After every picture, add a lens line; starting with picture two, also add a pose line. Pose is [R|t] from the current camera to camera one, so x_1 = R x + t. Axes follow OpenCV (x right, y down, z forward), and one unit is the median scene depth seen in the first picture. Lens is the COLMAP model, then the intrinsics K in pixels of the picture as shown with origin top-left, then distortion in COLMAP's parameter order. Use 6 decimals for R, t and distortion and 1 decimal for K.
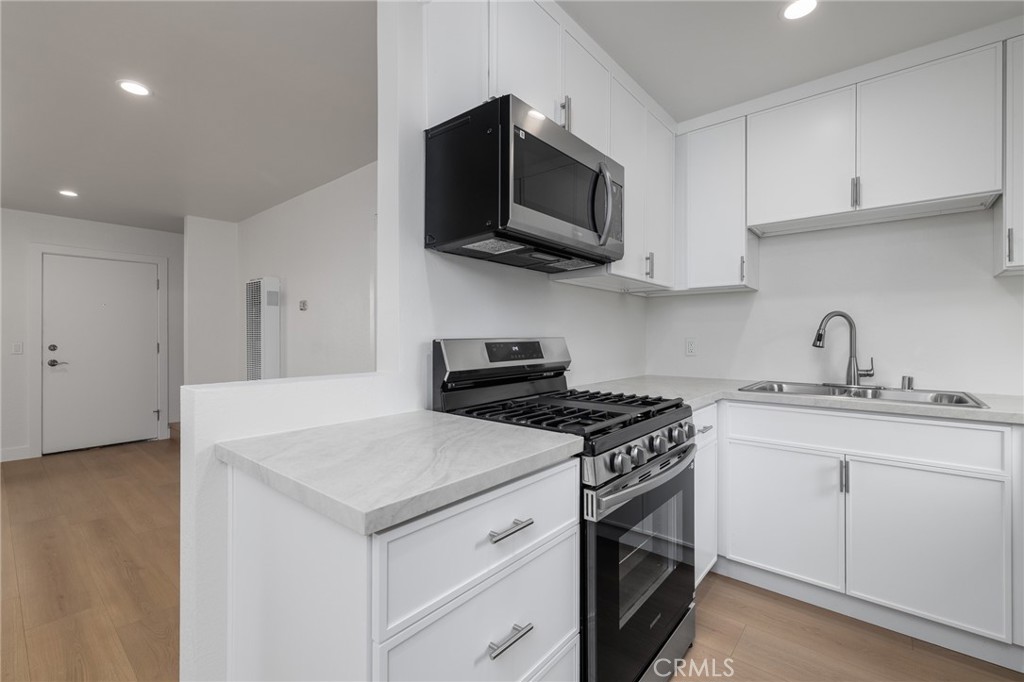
lens RADIAL K [[445.6, 0, 513.4], [0, 445.6, 336.9], [0, 0, 1]] dist [0.002845, 0.001693]
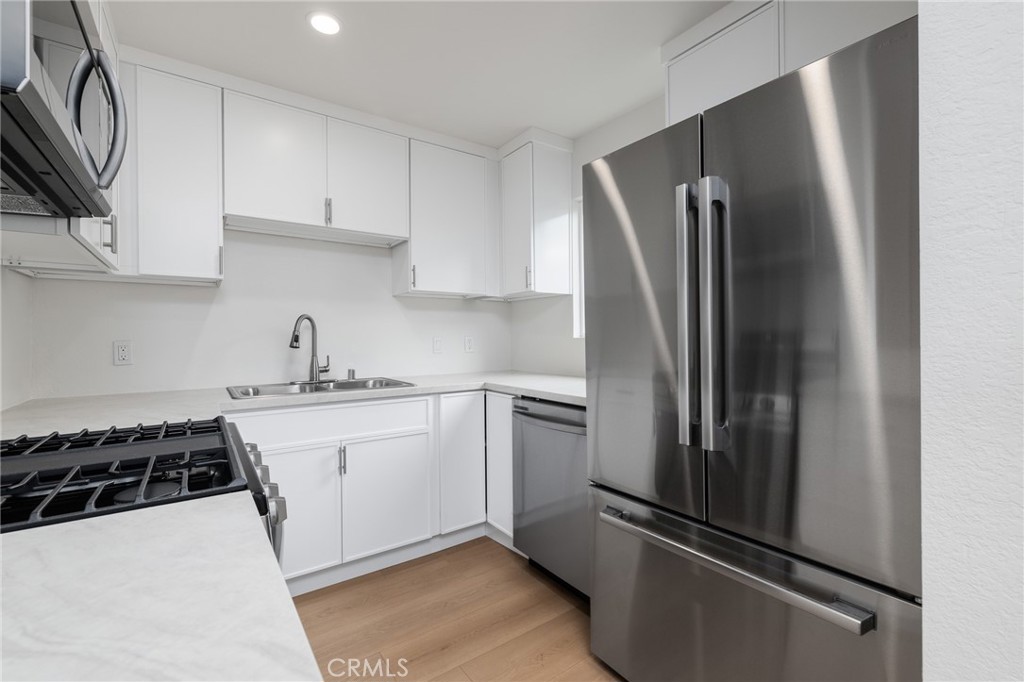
lens RADIAL K [[445.6, 0, 513.3], [0, 445.6, 337.2], [0, 0, 1]] dist [0.002845, 0.001693]
pose [[0.257090, 0.000269, 0.966387, -0.202355], [0.008639, 0.999959, -0.002577, 0.005323], [-0.966349, 0.009011, 0.257078, 0.237897]]
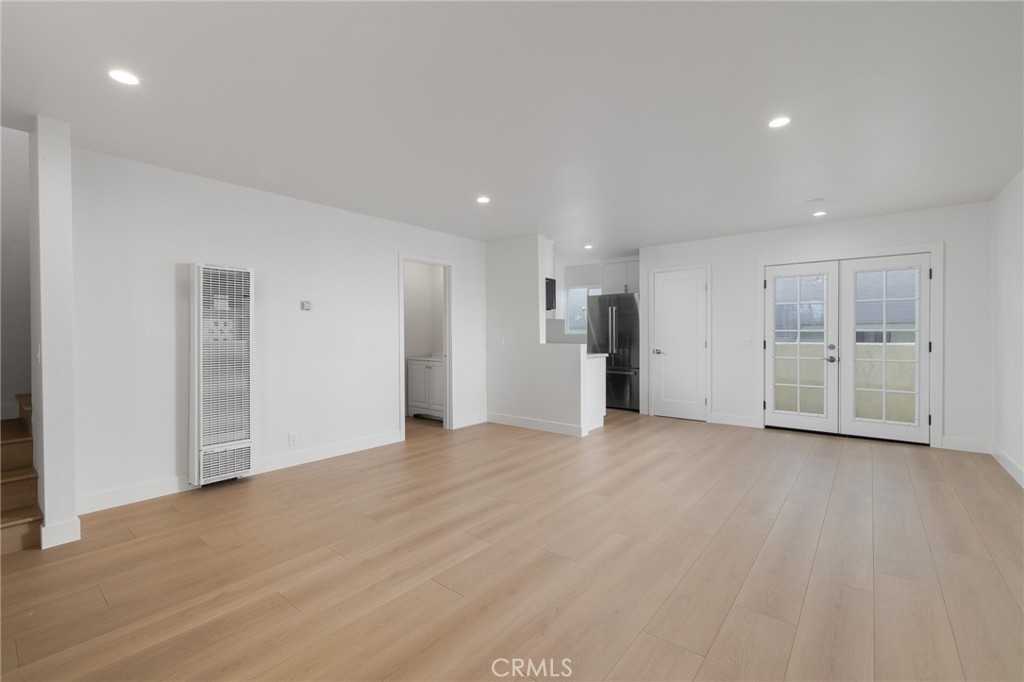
lens RADIAL K [[445.6, 0, 516.8], [0, 445.6, 334.8], [0, 0, 1]] dist [0.002845, 0.001693]
pose [[-0.031207, -0.004819, 0.999501, -2.771656], [0.002340, 0.999985, 0.004894, -0.009122], [-0.999510, 0.002492, -0.031195, 0.950004]]
